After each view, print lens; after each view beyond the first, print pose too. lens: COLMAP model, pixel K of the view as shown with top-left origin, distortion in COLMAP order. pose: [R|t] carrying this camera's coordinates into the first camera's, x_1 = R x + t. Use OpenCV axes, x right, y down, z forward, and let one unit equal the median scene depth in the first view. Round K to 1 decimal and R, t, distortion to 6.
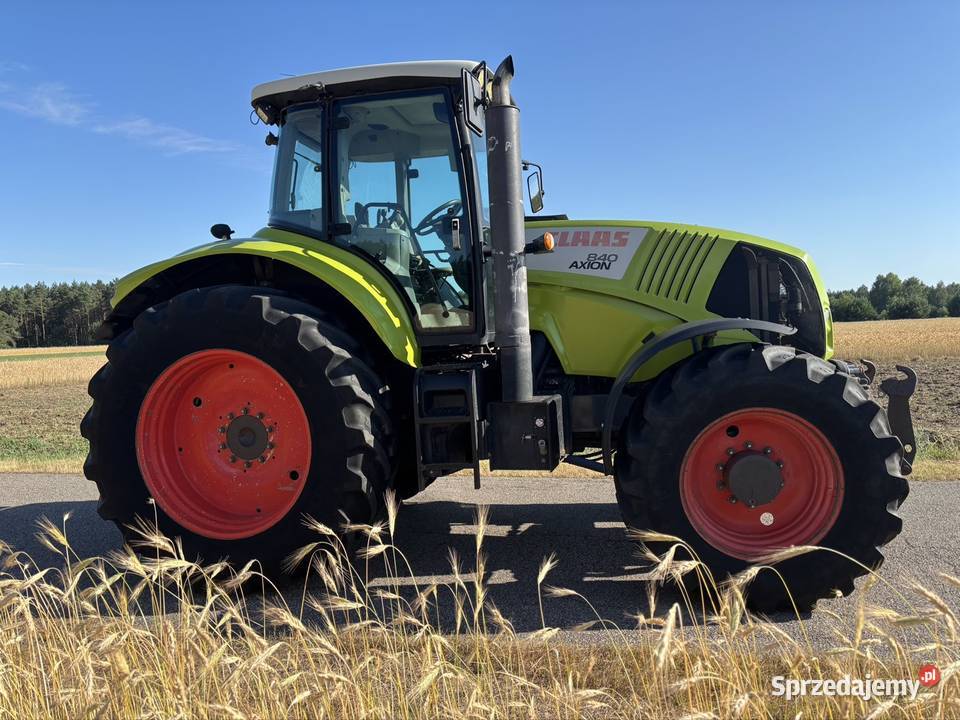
lens RADIAL K [[729.3, 0, 473.1], [0, 729.3, 364.7], [0, 0, 1]] dist [0.056664, -0.048514]
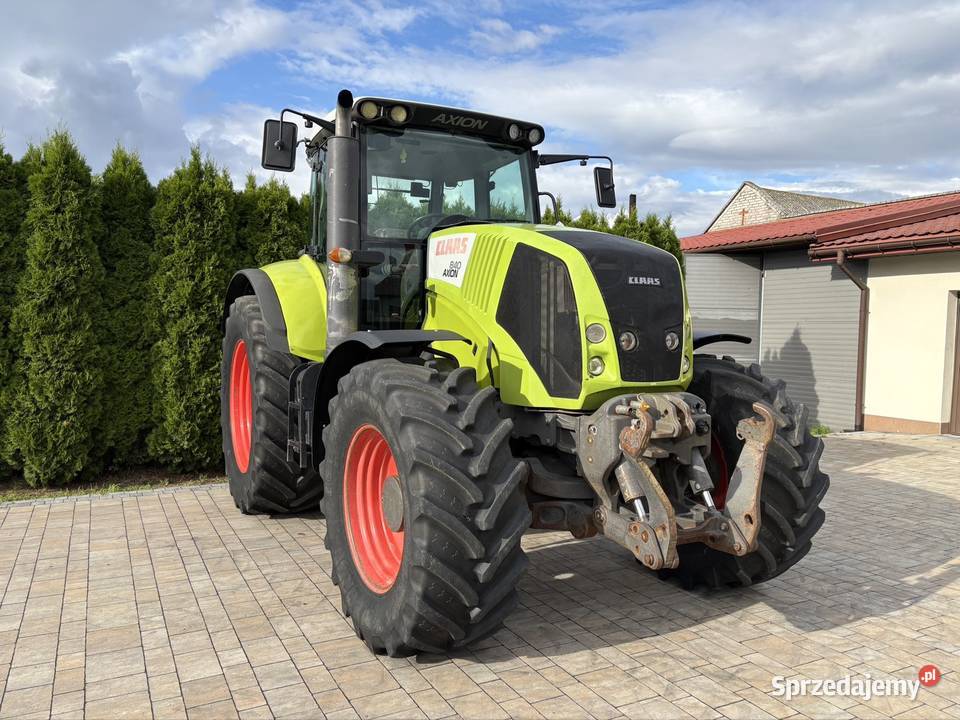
lens RADIAL K [[729.3, 0, 475.7], [0, 729.3, 363.9], [0, 0, 1]] dist [0.056664, -0.048514]
pose [[0.633829, 0.068920, -0.770397, 0.948702], [-0.062149, 0.997340, 0.038090, -0.052014], [0.770972, 0.023737, 0.636426, 0.391145]]
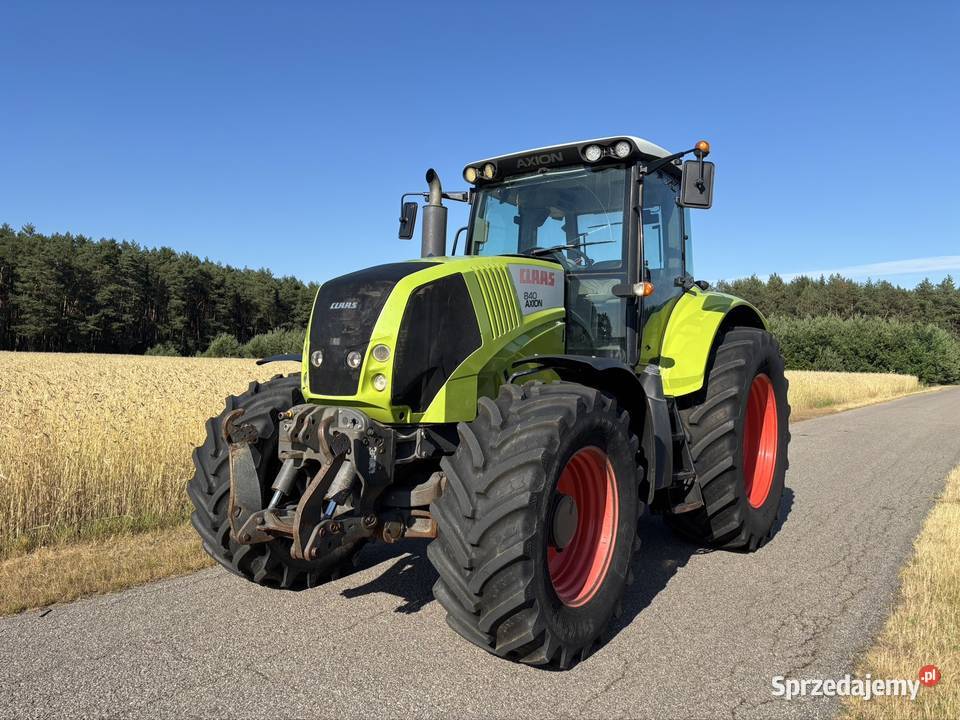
lens RADIAL K [[729.3, 0, 471.3], [0, 729.3, 356.6], [0, 0, 1]] dist [0.056664, -0.048514]
pose [[-0.425074, 0.017620, -0.904987, 1.175840], [-0.049817, 0.997840, 0.042827, -0.104331], [0.903787, 0.063288, -0.423278, 1.502789]]
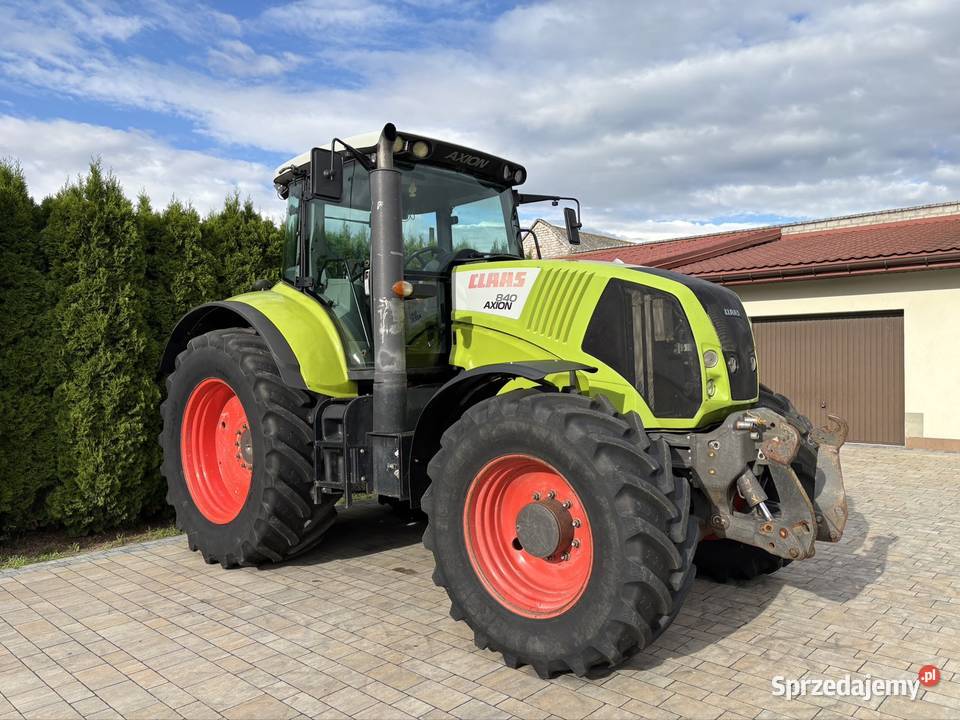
lens RADIAL K [[729.3, 0, 472.7], [0, 729.3, 361.3], [0, 0, 1]] dist [0.056664, -0.048514]
pose [[0.853453, 0.014910, -0.520956, 0.662436], [-0.028792, 0.999413, -0.018564, -0.036356], [0.520374, 0.030843, 0.853381, 0.100408]]
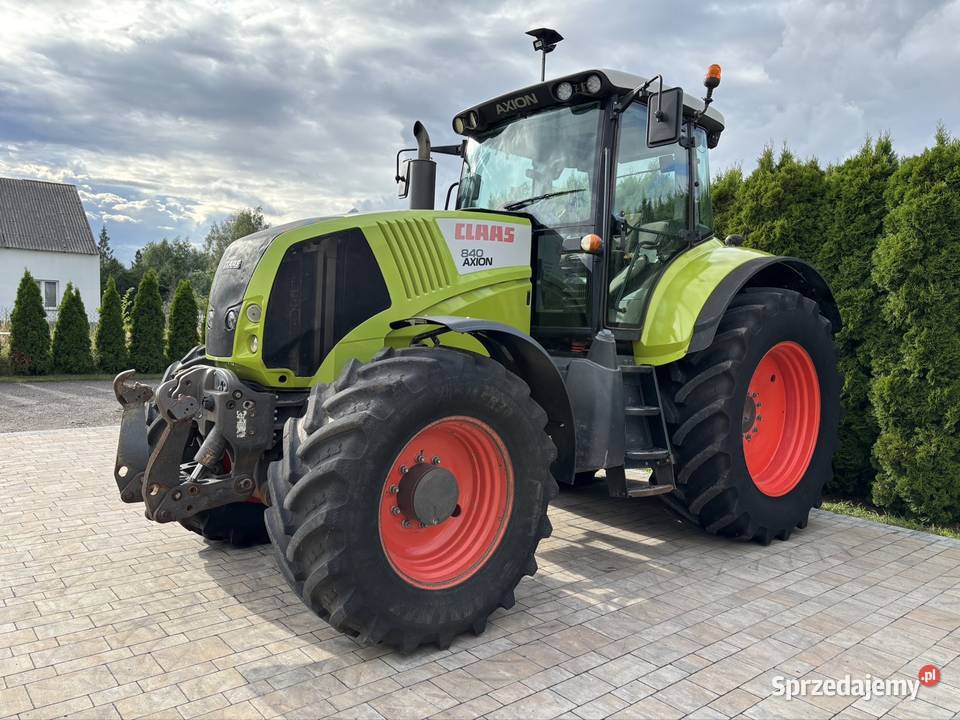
lens RADIAL K [[729.3, 0, 478.3], [0, 729.3, 361.0], [0, 0, 1]] dist [0.056664, -0.048514]
pose [[-0.621693, 0.051658, -0.781556, 0.947862], [-0.044233, 0.993915, 0.100880, -0.107008], [0.782011, 0.097287, -0.615624, 1.739402]]
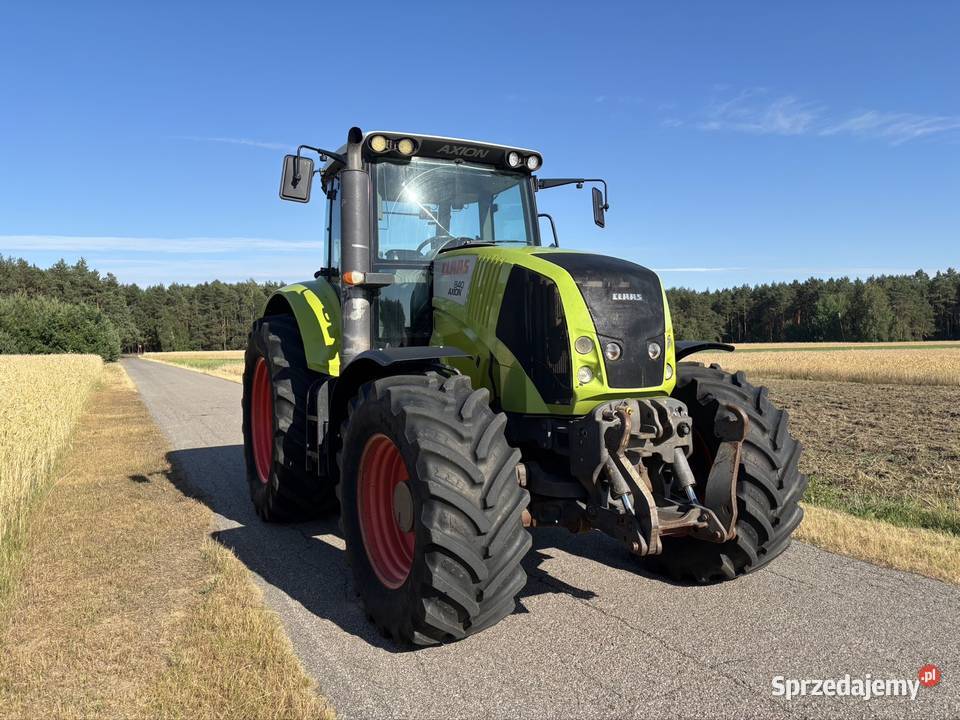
lens RADIAL K [[729.3, 0, 492.1], [0, 729.3, 347.9], [0, 0, 1]] dist [0.056664, -0.048514]
pose [[0.633624, 0.027614, -0.773148, 1.020897], [-0.041978, 0.999118, 0.001282, -0.056085], [0.772501, 0.031643, 0.634224, 0.356688]]
